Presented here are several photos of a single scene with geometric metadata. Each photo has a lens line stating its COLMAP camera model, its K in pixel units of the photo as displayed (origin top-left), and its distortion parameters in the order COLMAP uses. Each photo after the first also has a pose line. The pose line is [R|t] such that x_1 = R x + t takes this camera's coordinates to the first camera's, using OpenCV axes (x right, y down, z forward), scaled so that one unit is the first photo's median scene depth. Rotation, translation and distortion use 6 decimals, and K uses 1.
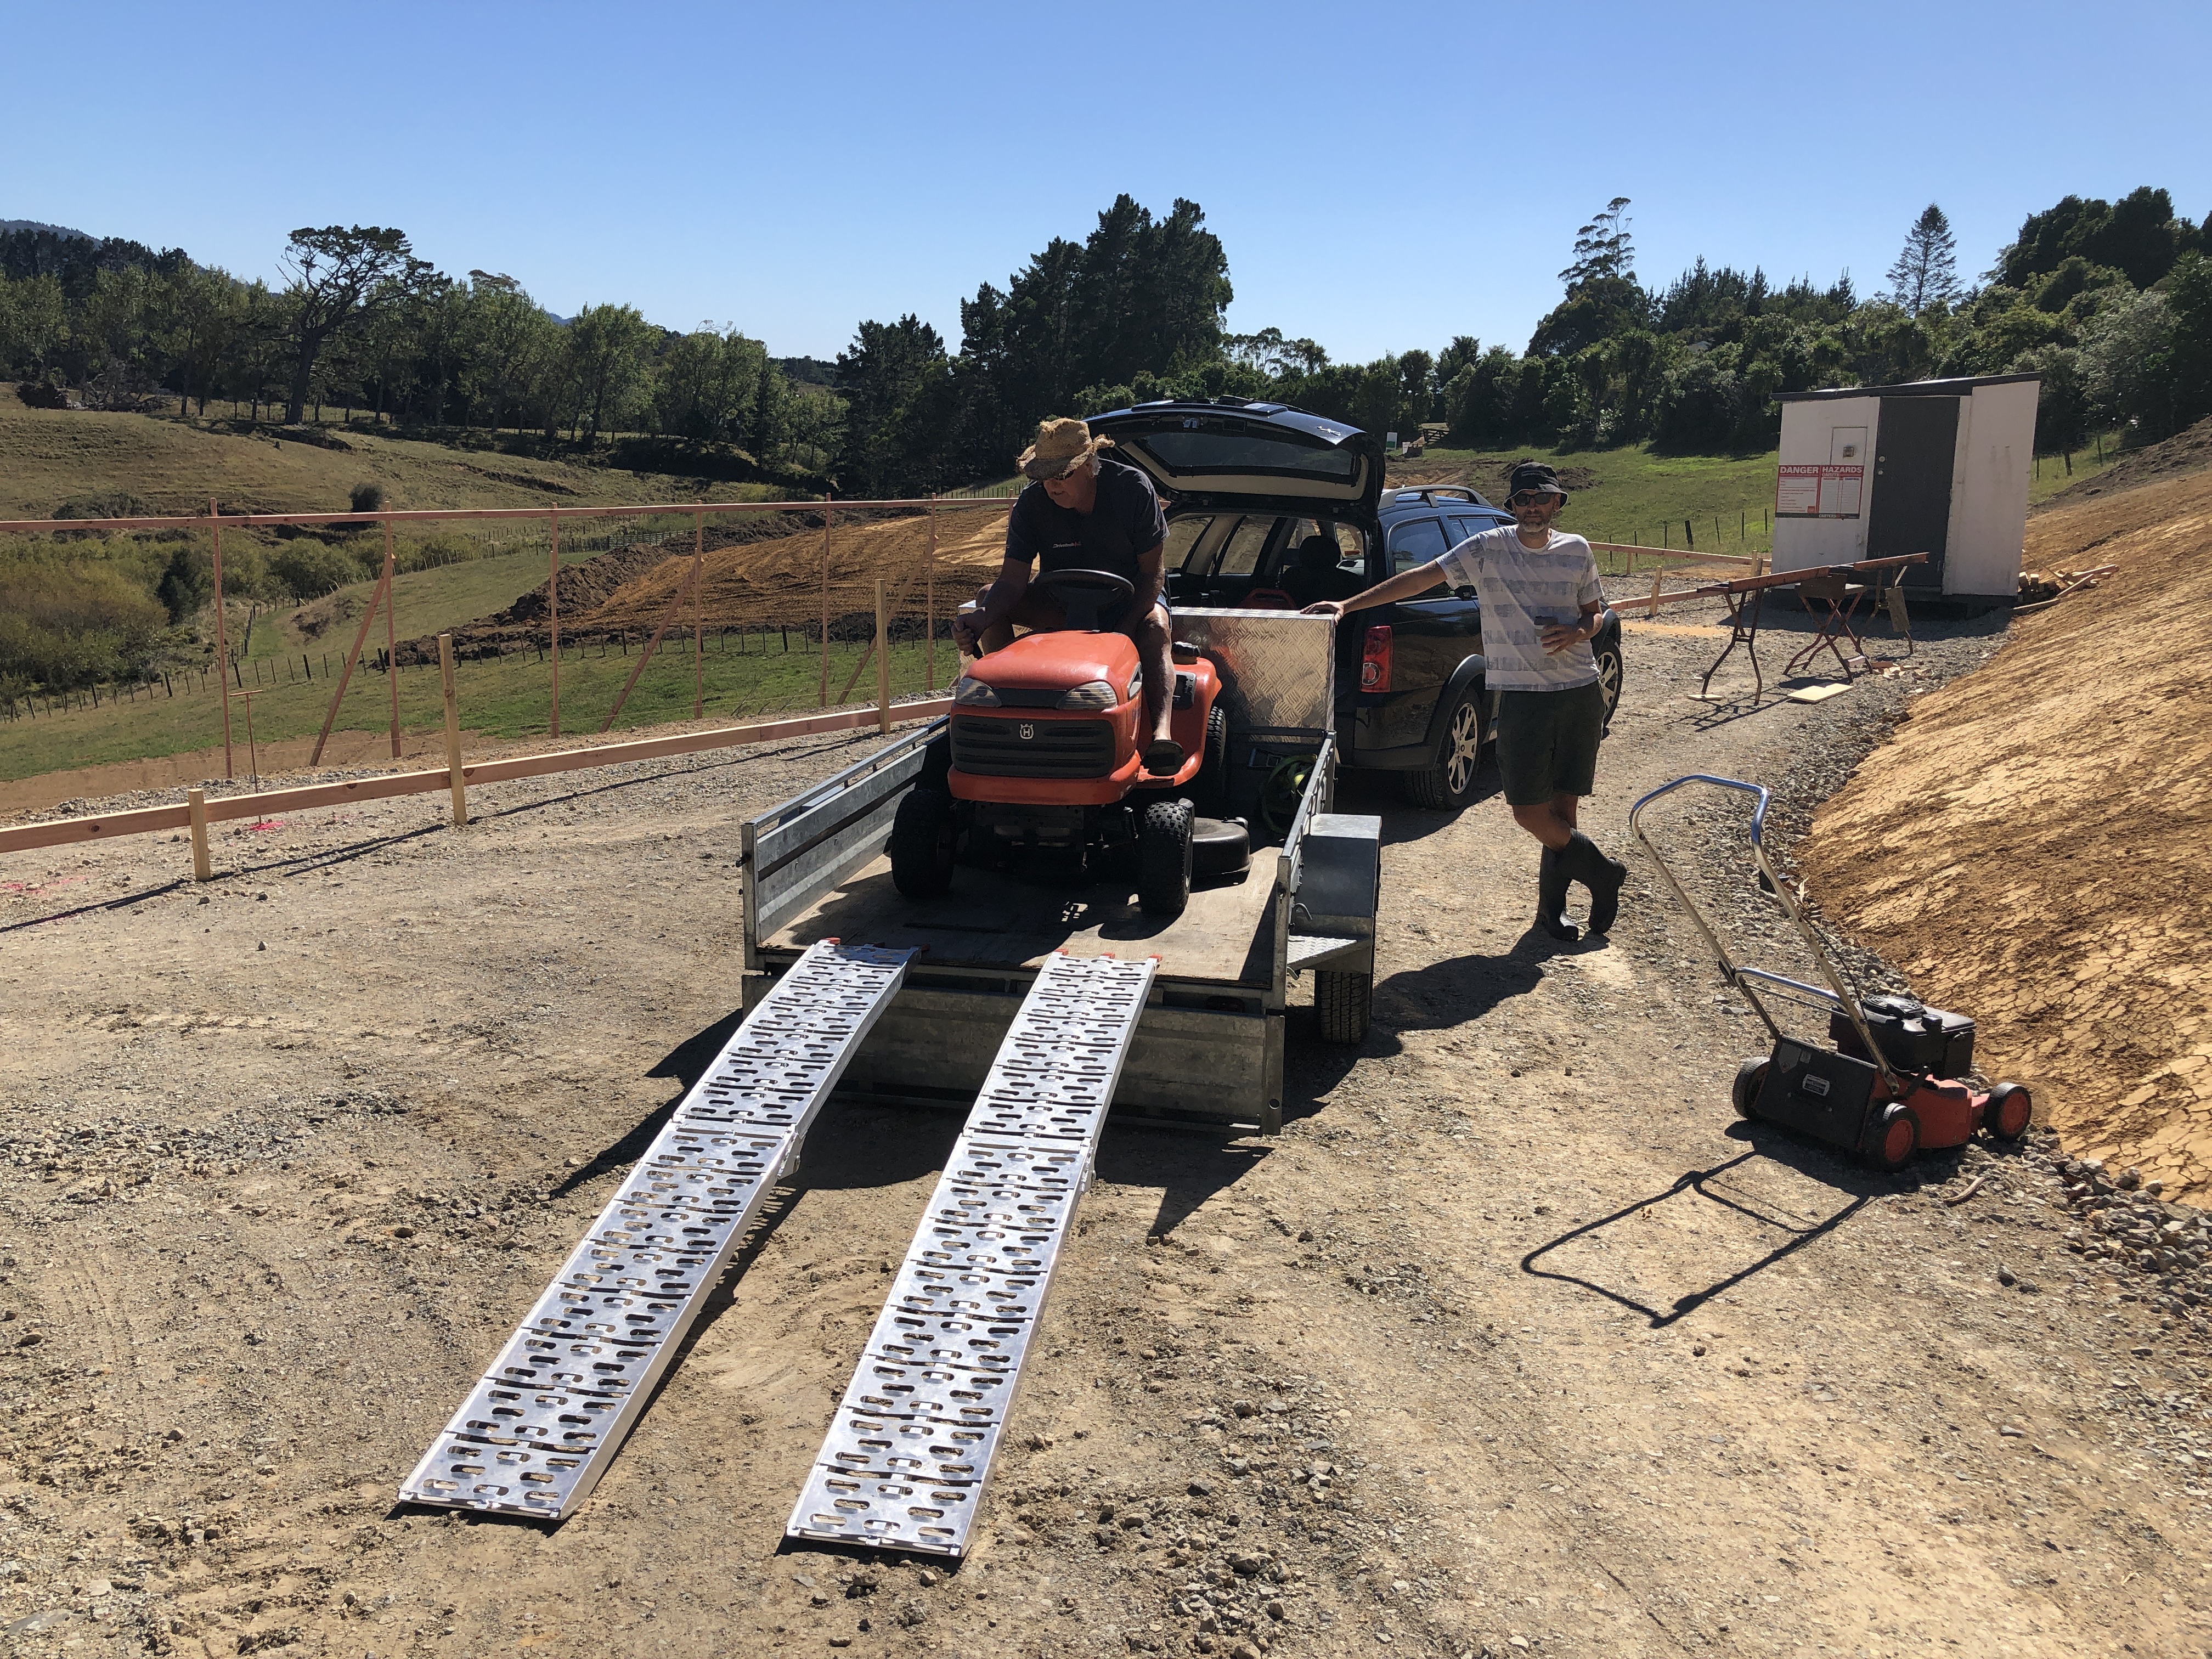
lens RADIAL K [[1820.0, 0, 1083.3], [0, 1820.0, 812.6], [0, 0, 1]] dist [0.042032, -0.039422]
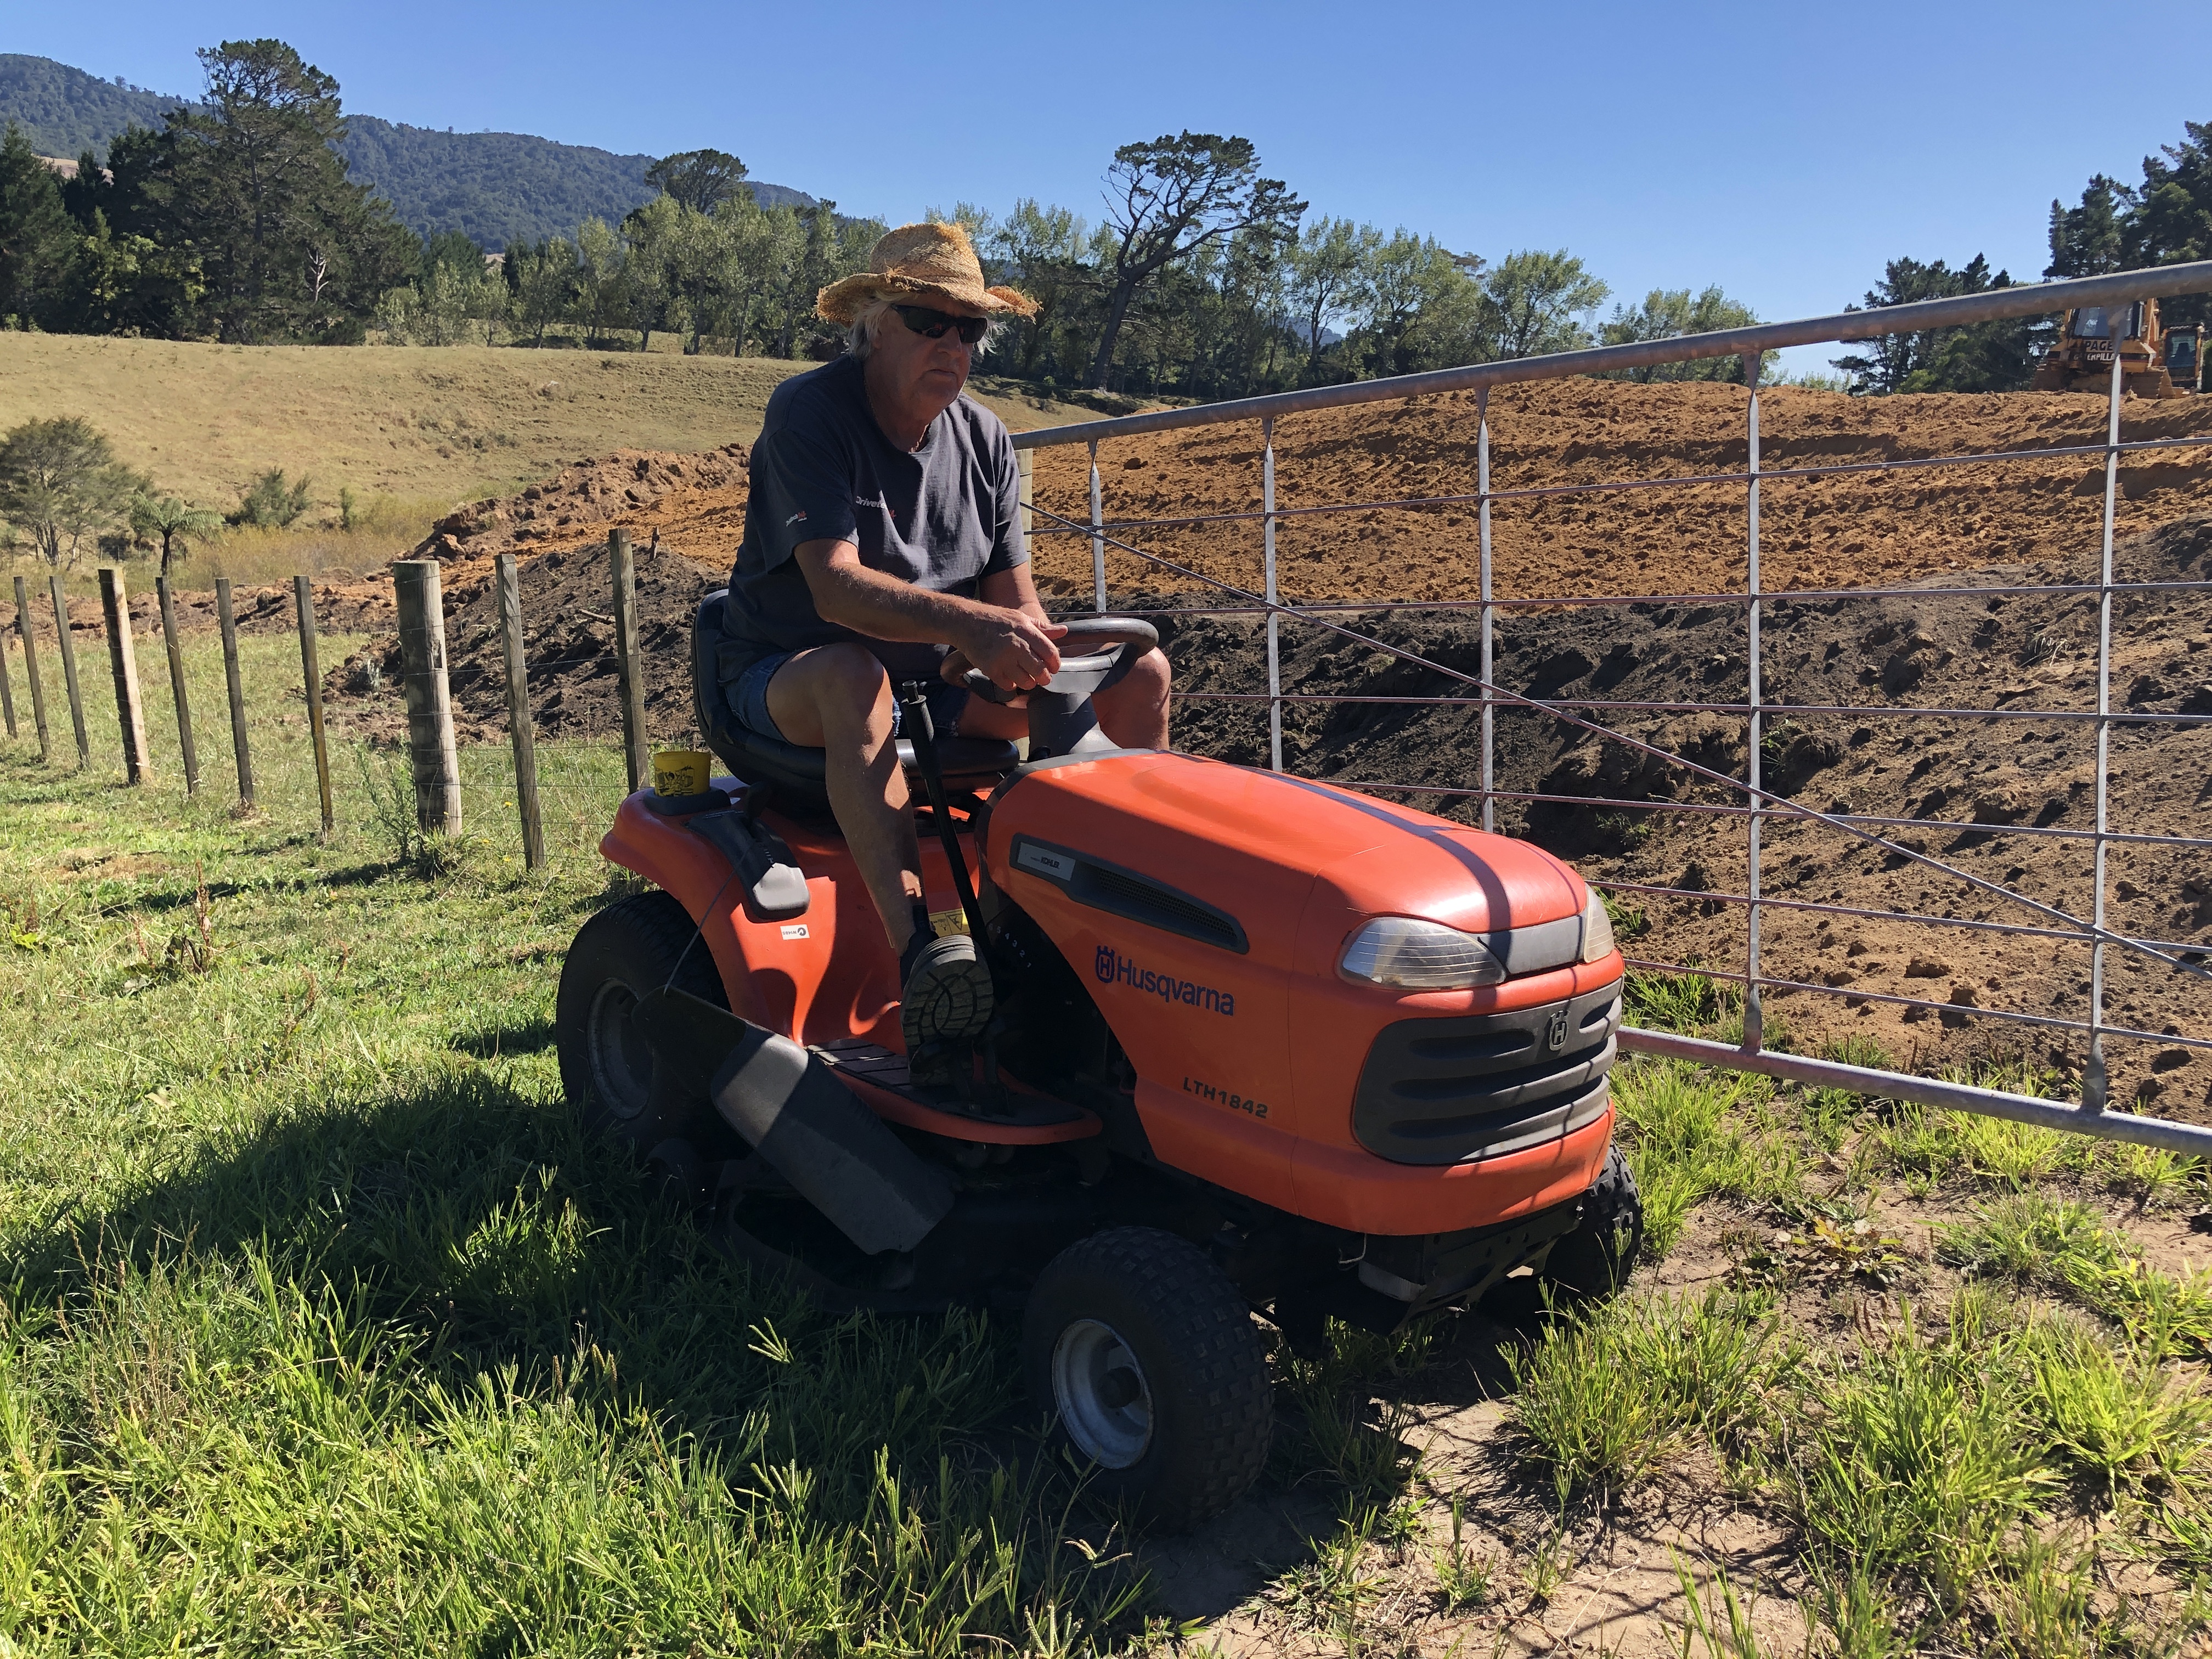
lens RADIAL K [[1820.0, 0, 1103.2], [0, 1820.0, 832.1], [0, 0, 1]] dist [0.042032, -0.039422]
pose [[0.852523, 0.116129, -0.509626, 0.008814], [-0.128658, 0.991631, 0.010739, -0.050057], [0.506608, 0.056412, 0.860329, 0.593867]]
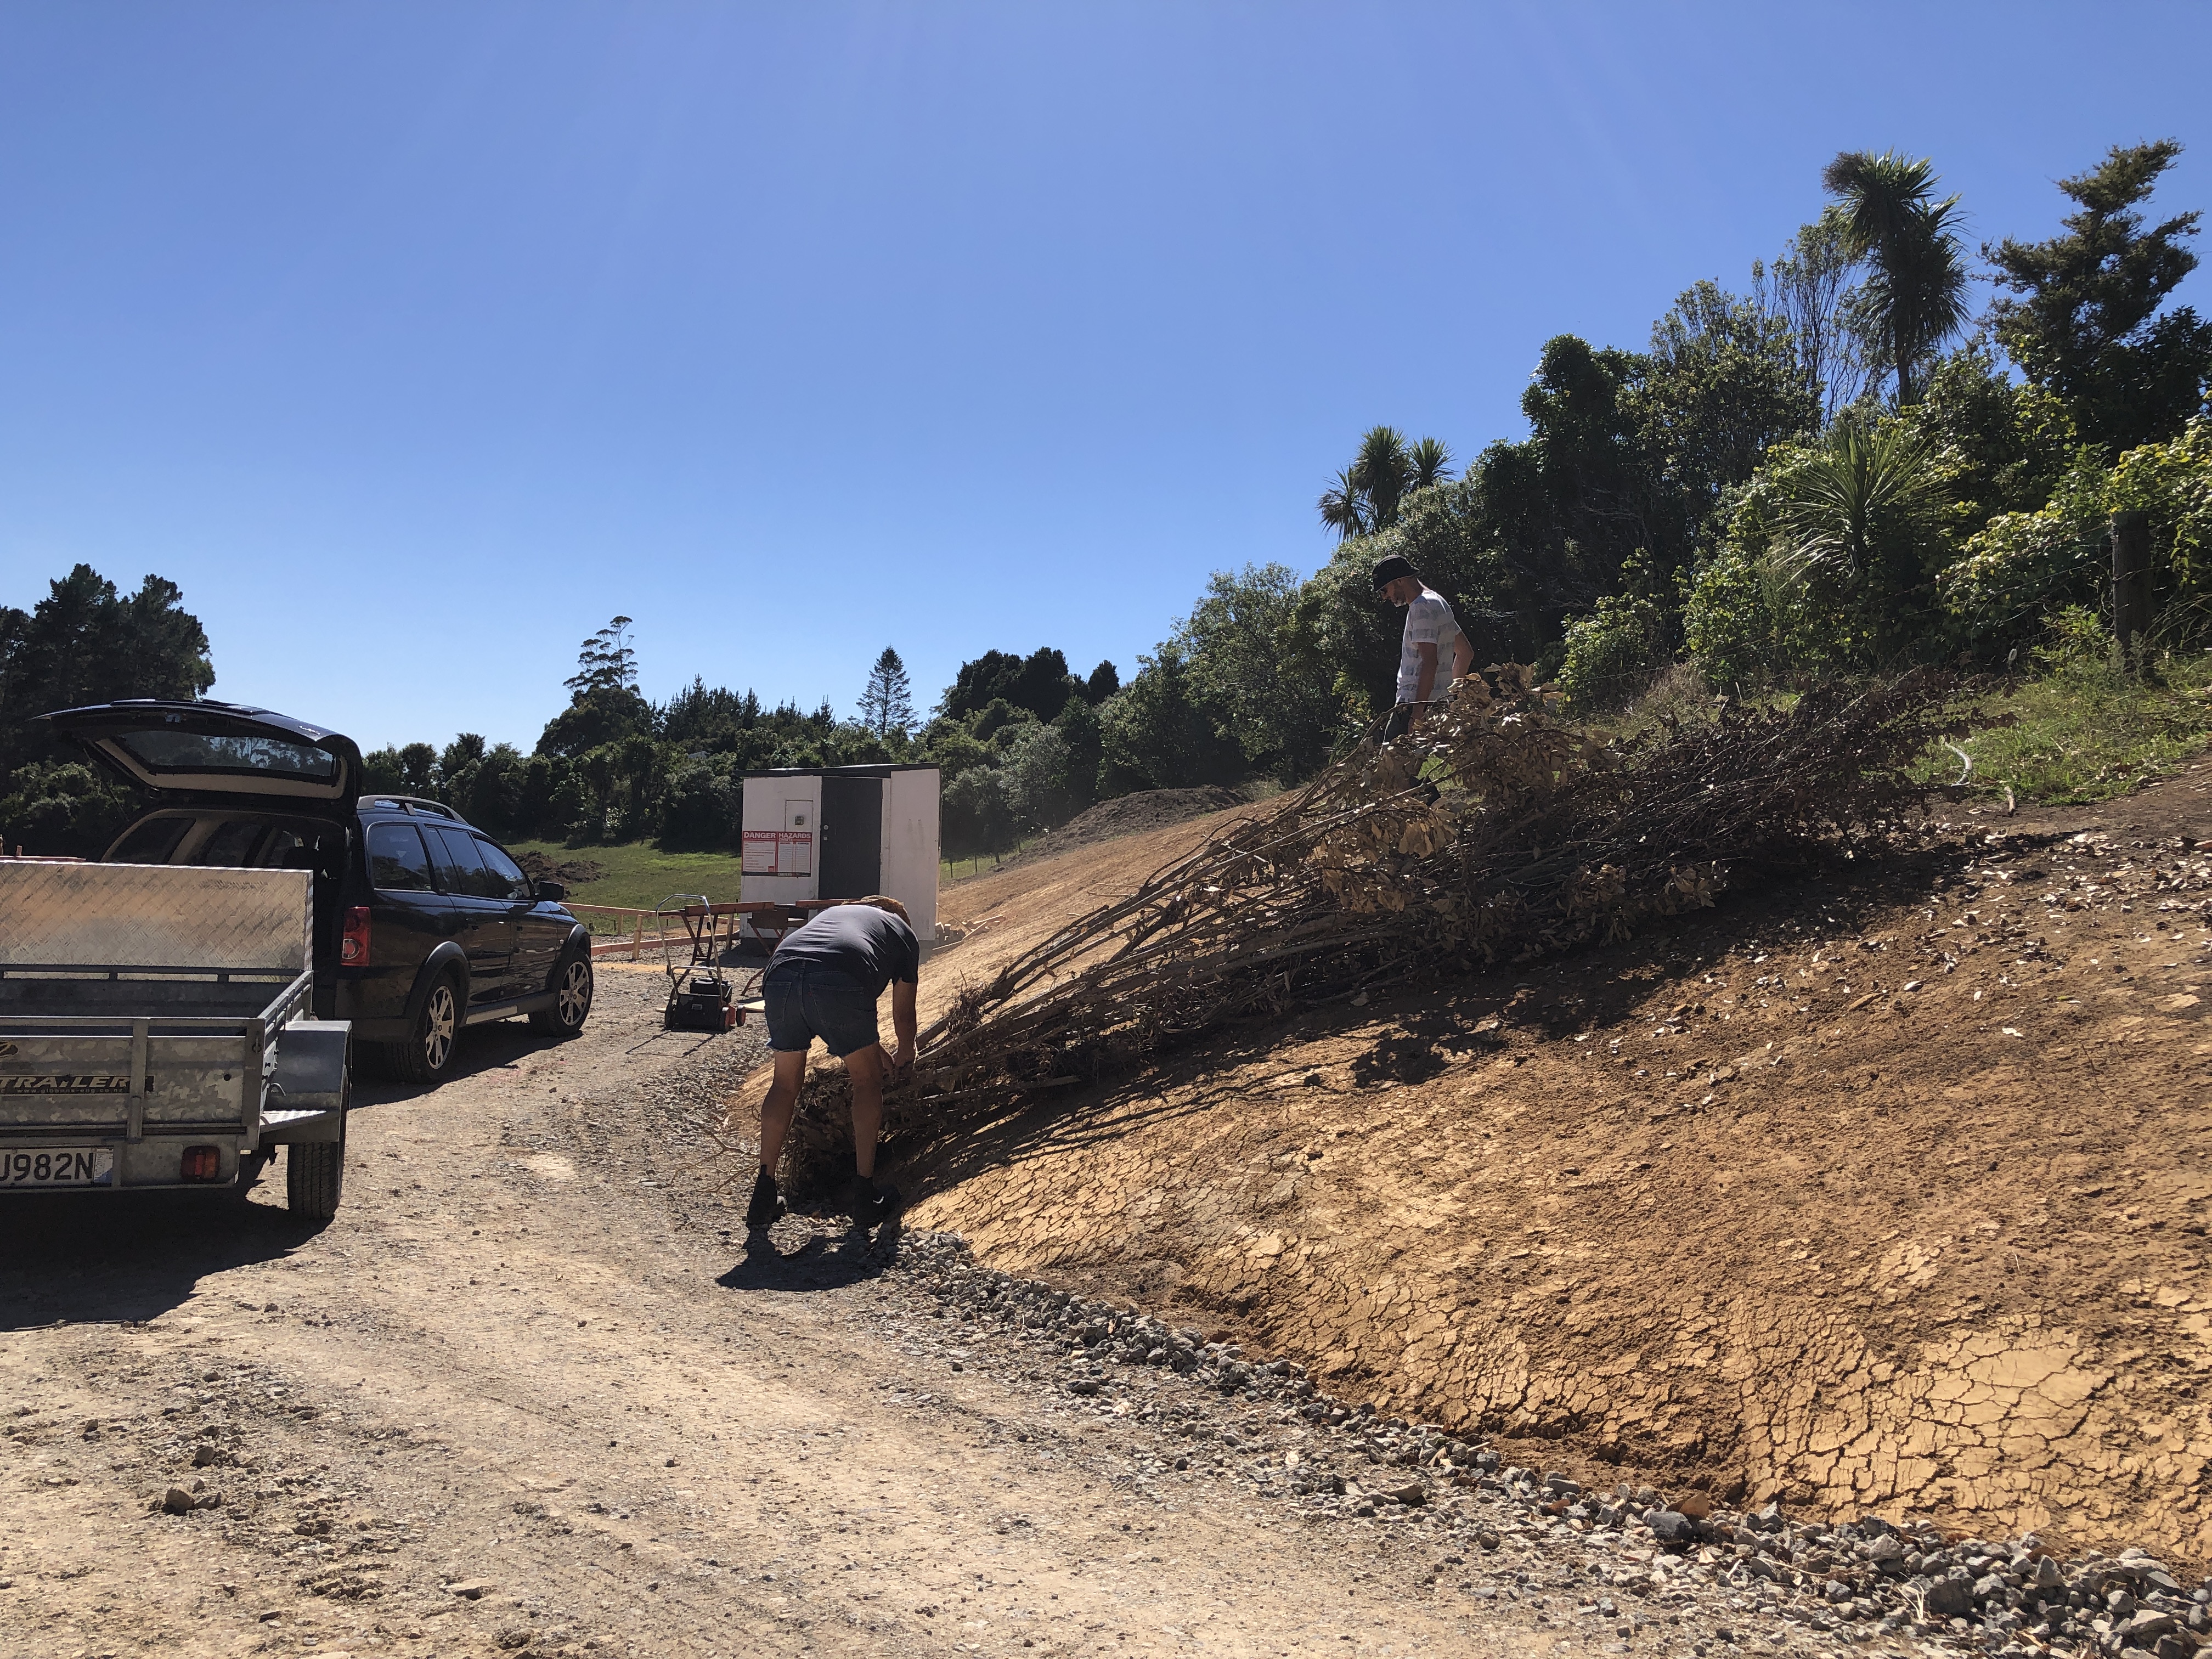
lens RADIAL K [[1820.0, 0, 1096.3], [0, 1820.0, 813.1], [0, 0, 1]] dist [0.042032, -0.039422]
pose [[0.862746, 0.031859, 0.504632, -0.001175], [0.077492, 0.977892, -0.194223, 0.007093], [-0.499663, 0.206670, 0.841204, -0.013981]]
